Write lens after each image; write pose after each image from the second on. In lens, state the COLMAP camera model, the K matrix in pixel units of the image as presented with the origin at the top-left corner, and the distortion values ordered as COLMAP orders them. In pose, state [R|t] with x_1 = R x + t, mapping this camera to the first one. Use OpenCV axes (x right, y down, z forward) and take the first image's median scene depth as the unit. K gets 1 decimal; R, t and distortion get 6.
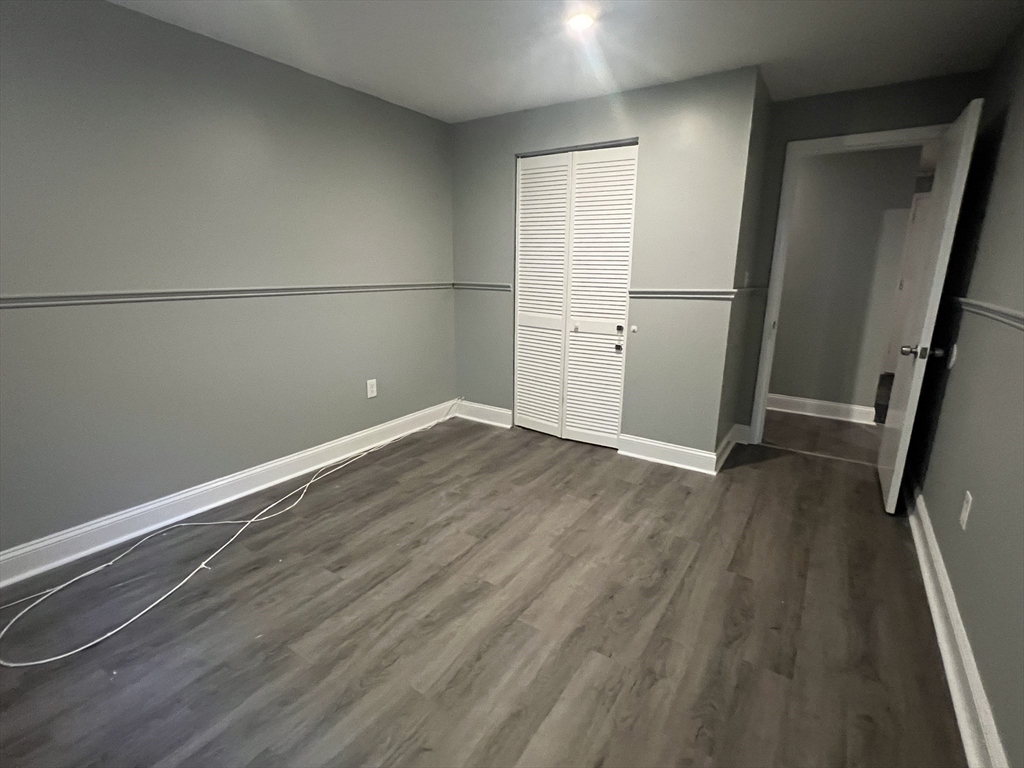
lens RADIAL K [[479.3, 0, 513.2], [0, 479.3, 387.3], [0, 0, 1]] dist [-0.012497, -0.000010]
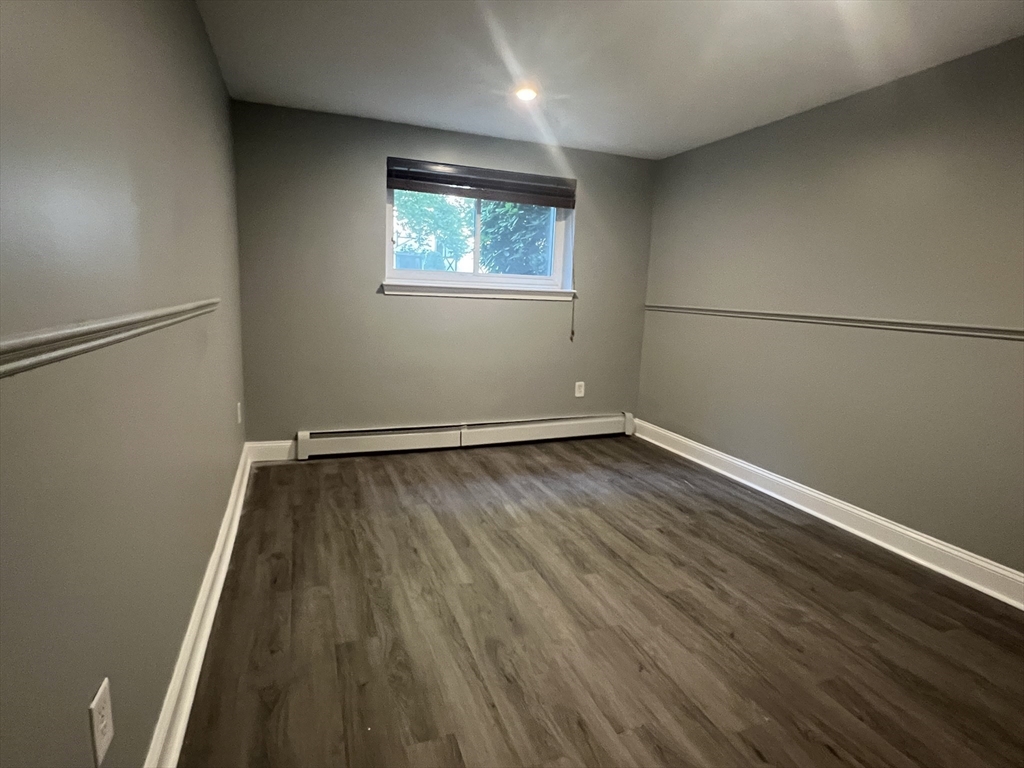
lens RADIAL K [[548.8, 0, 522.0], [0, 548.8, 382.5], [0, 0, 1]] dist [-0.012876, 0.001056]
pose [[-0.557289, 0.113578, -0.822514, 0.841450], [-0.239982, 0.926291, 0.290507, -0.265357], [0.794882, 0.359284, -0.488955, 1.114359]]
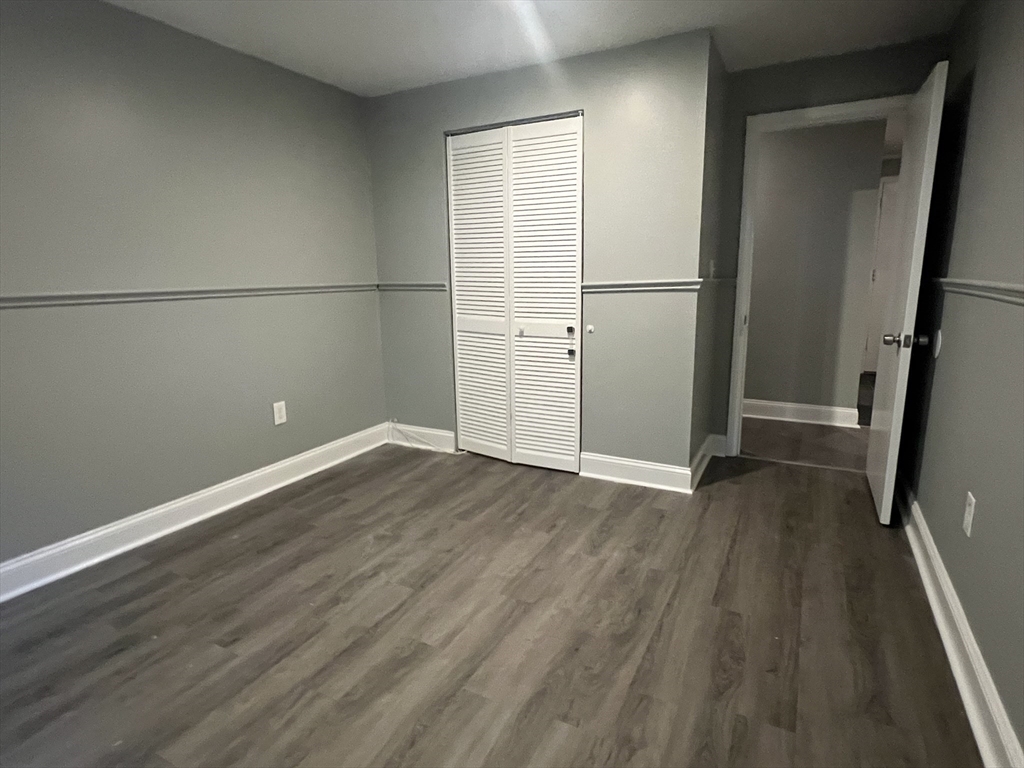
lens RADIAL K [[548.8, 0, 512.7], [0, 548.8, 382.5], [0, 0, 1]] dist [-0.012876, 0.001056]
pose [[0.994682, -0.041766, 0.094140, 0.021286], [0.046188, 0.997905, -0.045294, 0.016302], [-0.092051, 0.049401, 0.994528, 0.044696]]
